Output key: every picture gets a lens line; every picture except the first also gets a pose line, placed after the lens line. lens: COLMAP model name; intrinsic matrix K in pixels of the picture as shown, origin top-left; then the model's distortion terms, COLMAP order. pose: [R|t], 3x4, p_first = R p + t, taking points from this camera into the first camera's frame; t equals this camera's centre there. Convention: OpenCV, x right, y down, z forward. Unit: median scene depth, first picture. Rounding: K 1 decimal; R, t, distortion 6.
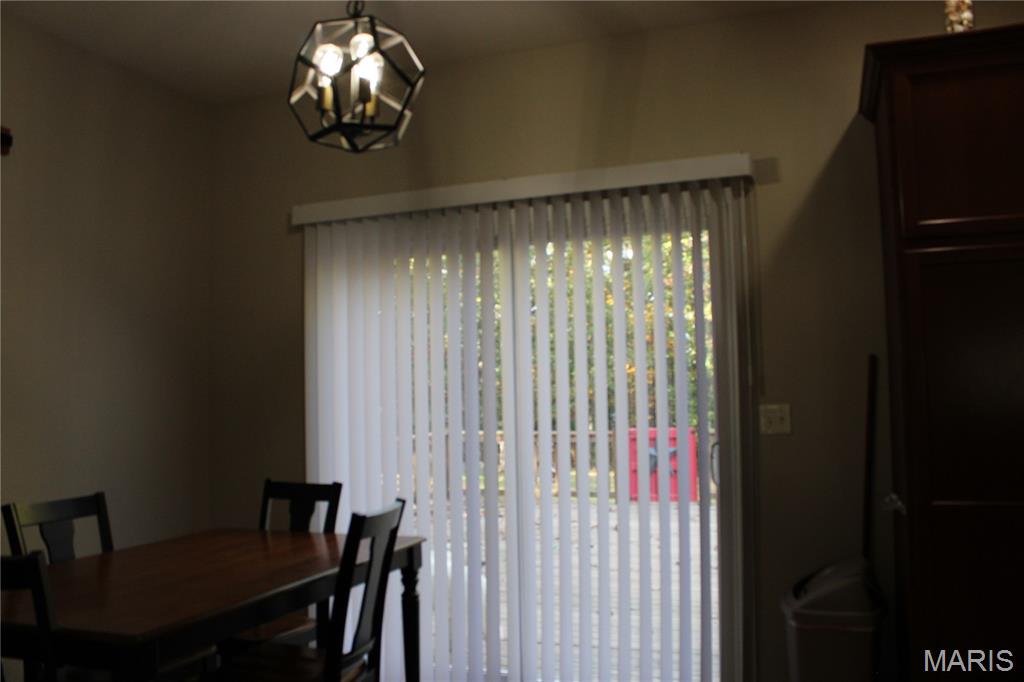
lens RADIAL K [[949.0, 0, 512.0], [0, 949.0, 341.0], [0, 0, 1]] dist [-0.001736, -0.001338]
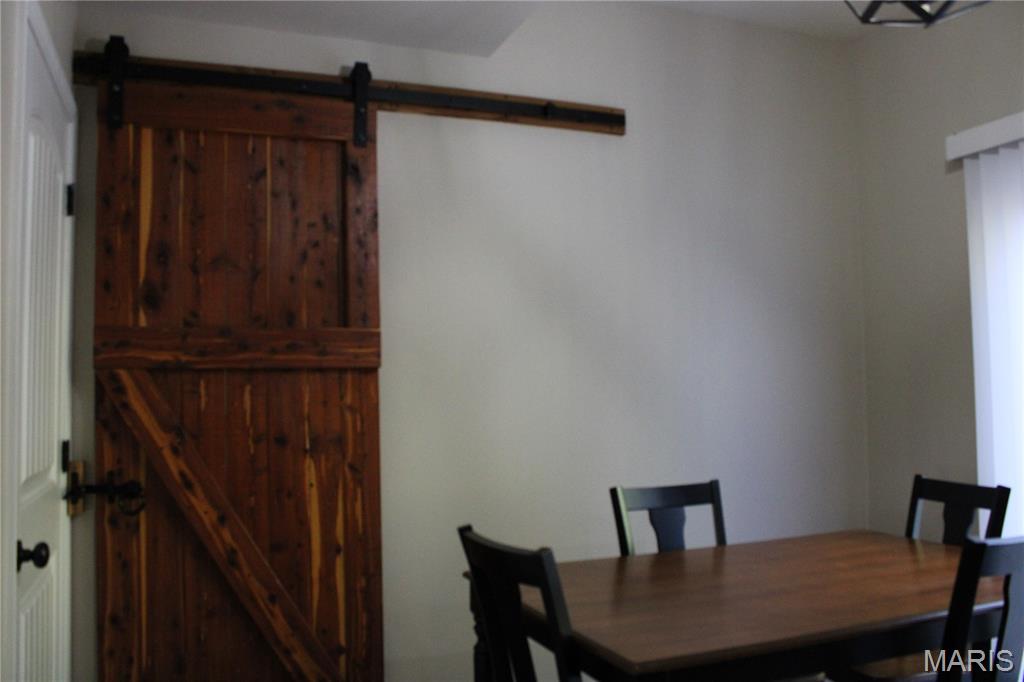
lens RADIAL K [[949.0, 0, 512.0], [0, 949.0, 341.0], [0, 0, 1]] dist [-0.001736, -0.001338]
pose [[0.720149, -0.037780, -0.692790, 0.062693], [0.051742, 0.998660, -0.000675, 0.013877], [0.691888, -0.035360, 0.721139, 0.187961]]
